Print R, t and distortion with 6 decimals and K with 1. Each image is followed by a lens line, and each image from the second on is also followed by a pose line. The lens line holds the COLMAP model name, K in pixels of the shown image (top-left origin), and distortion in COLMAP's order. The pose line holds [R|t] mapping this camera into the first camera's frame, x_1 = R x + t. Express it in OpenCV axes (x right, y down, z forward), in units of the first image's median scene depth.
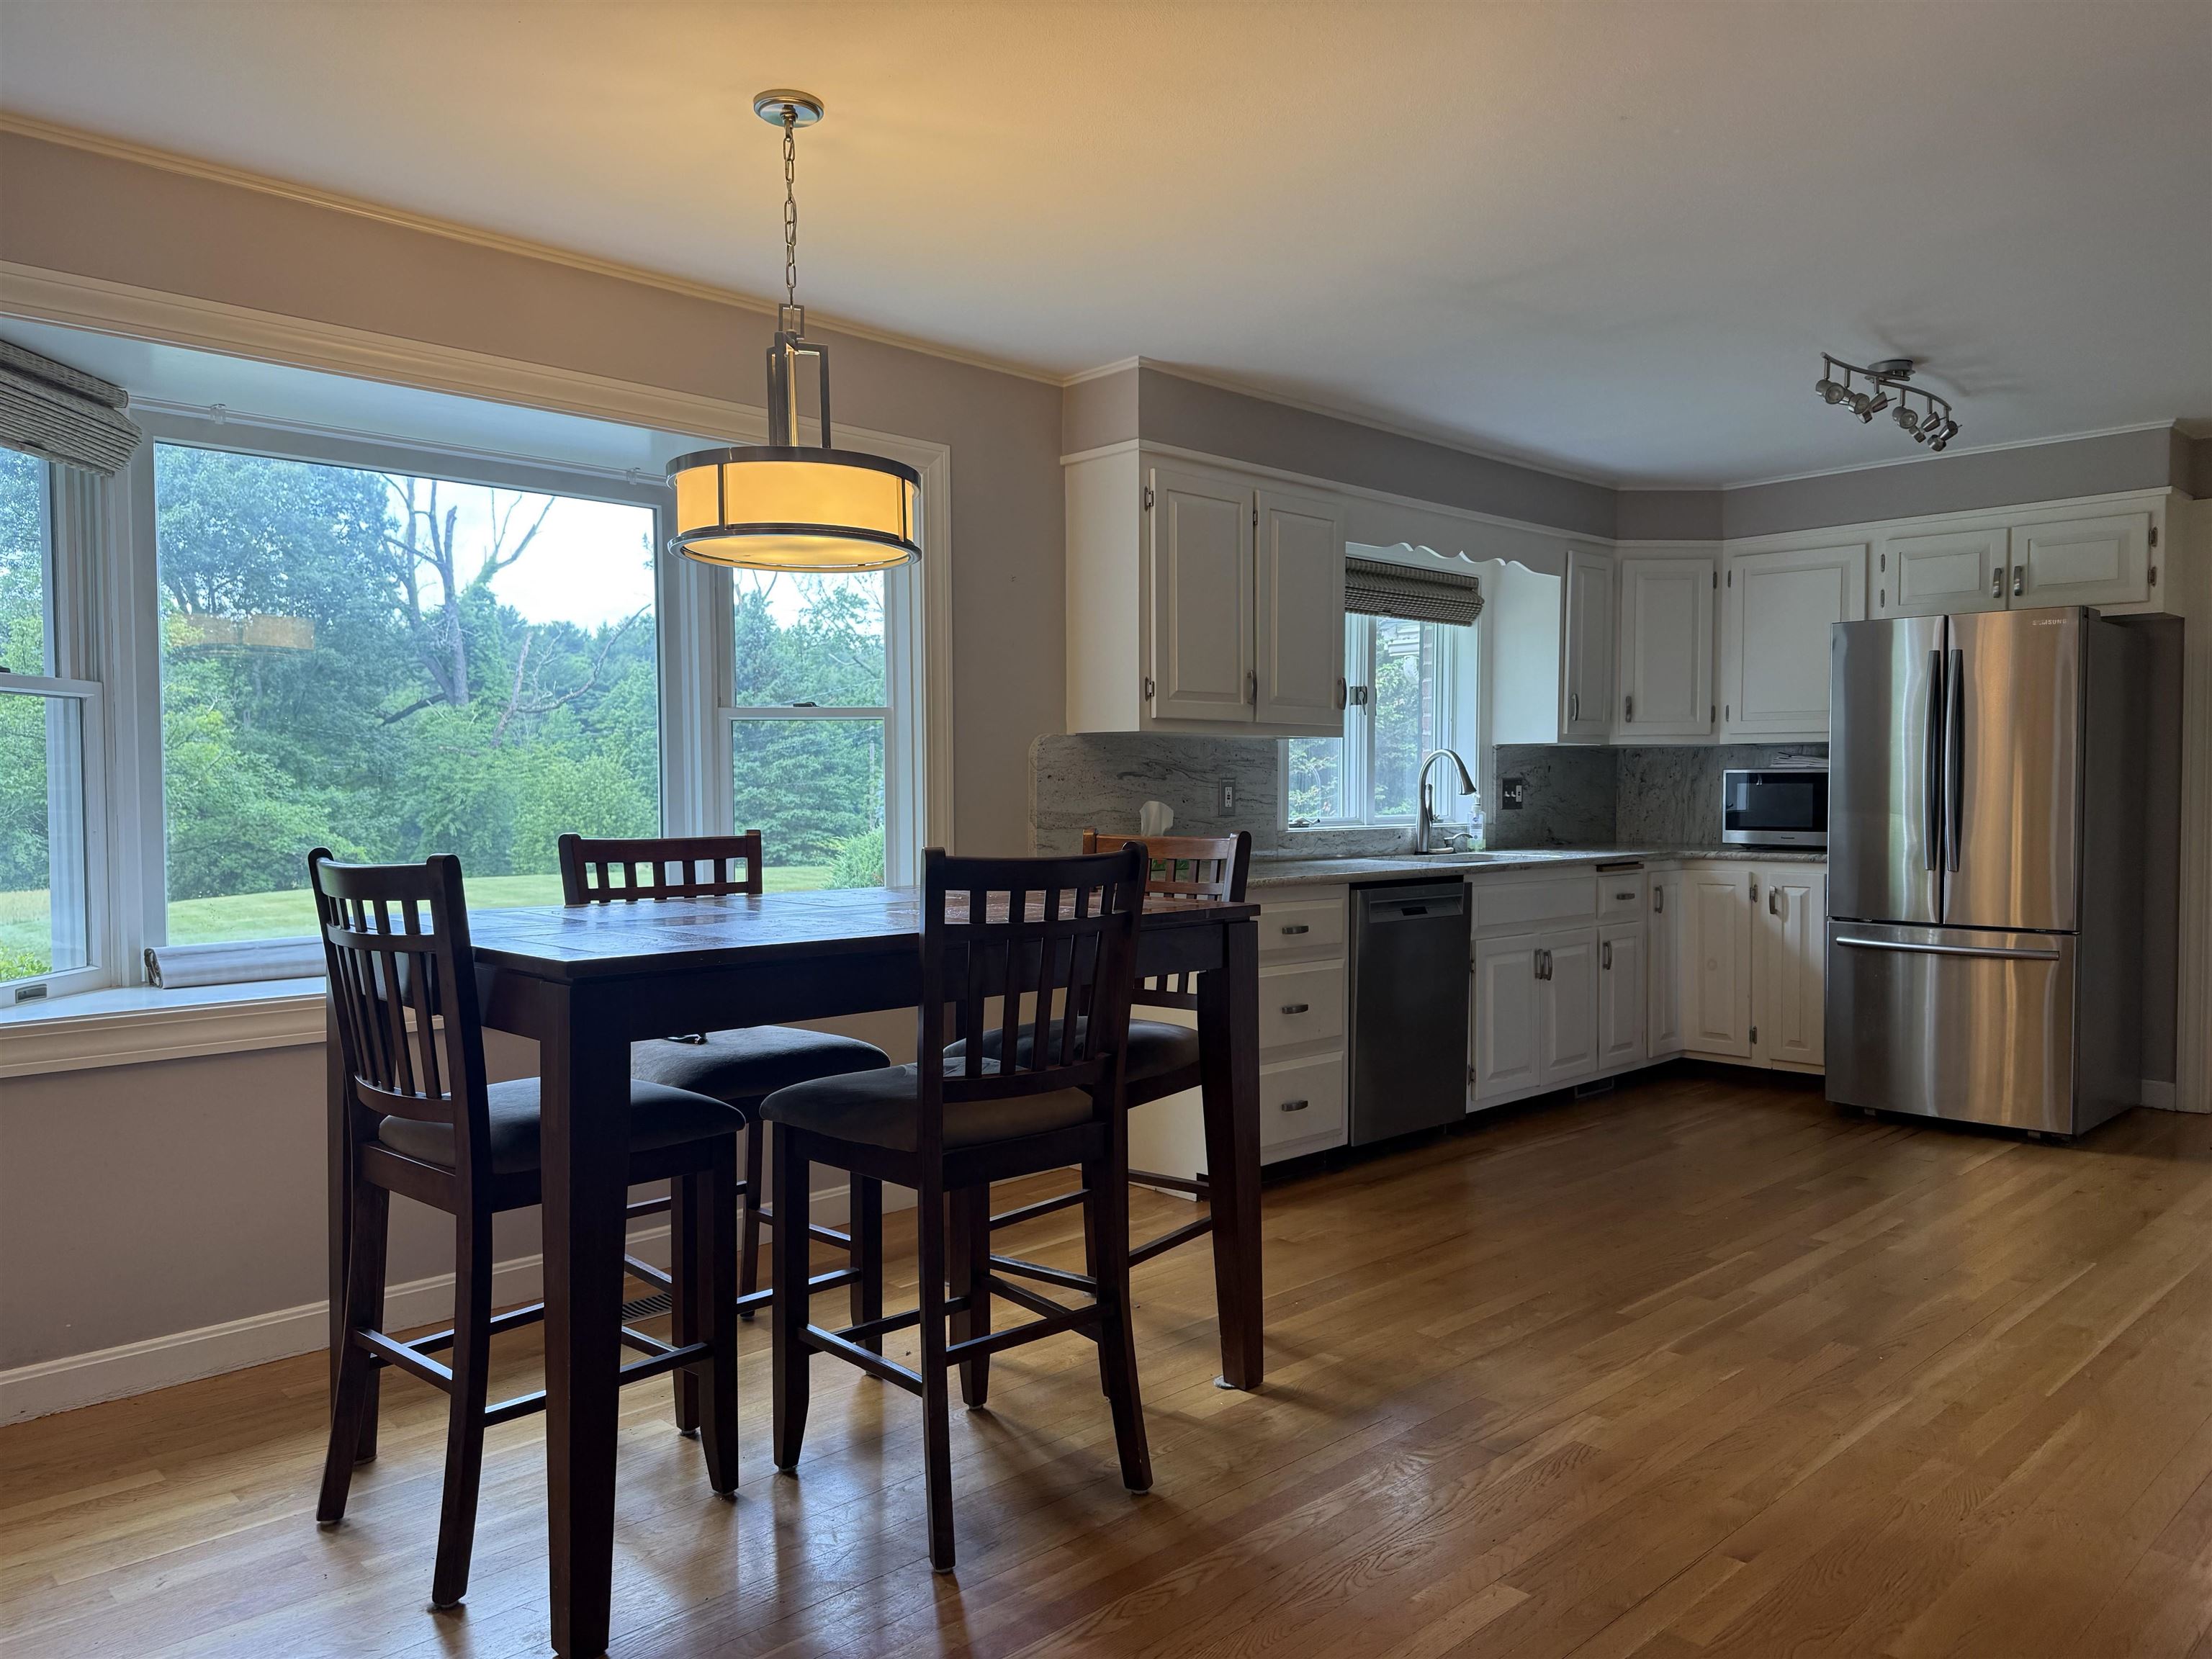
lens RADIAL K [[1537.4, 0, 1108.3], [0, 1537.4, 837.6], [0, 0, 1]] dist [0.050658, -0.069621]
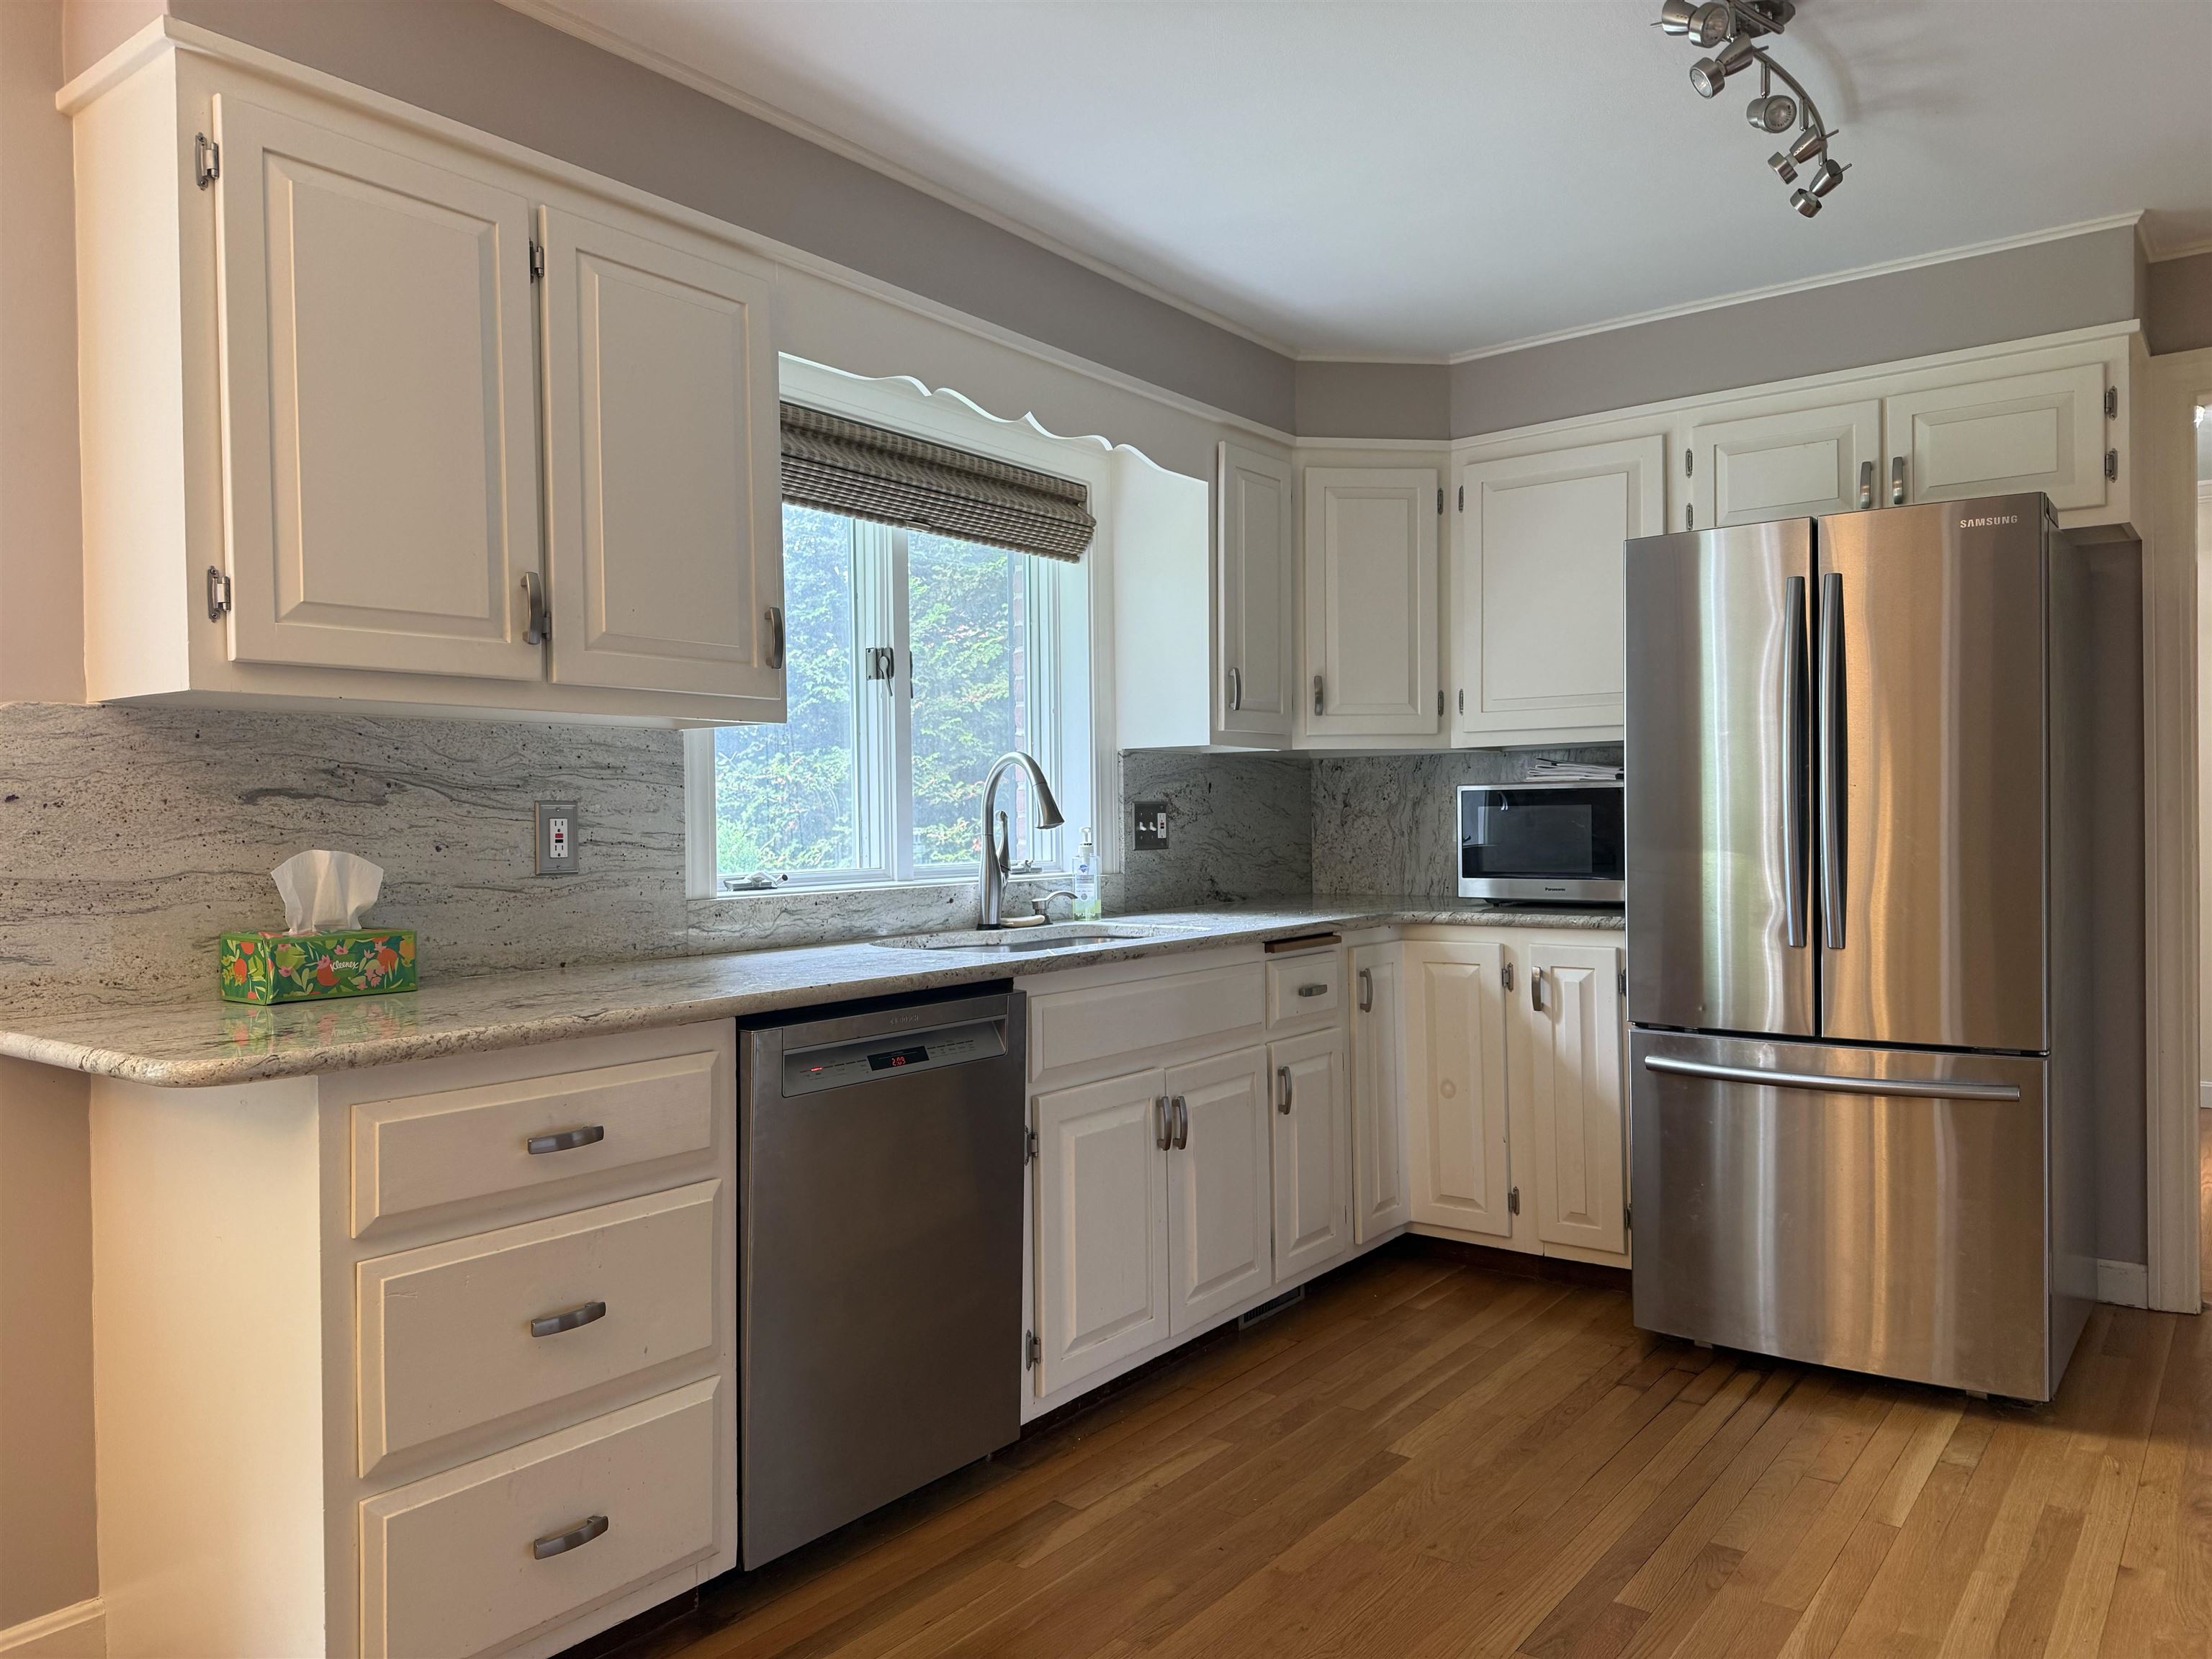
lens RADIAL K [[1537.4, 0, 1092.7], [0, 1537.4, 833.2], [0, 0, 1]] dist [0.050658, -0.069621]
pose [[0.988430, -0.011697, 0.151225, 0.159162], [0.015527, 0.999587, -0.024168, -0.011395], [-0.150880, 0.026237, 0.988204, 0.414218]]
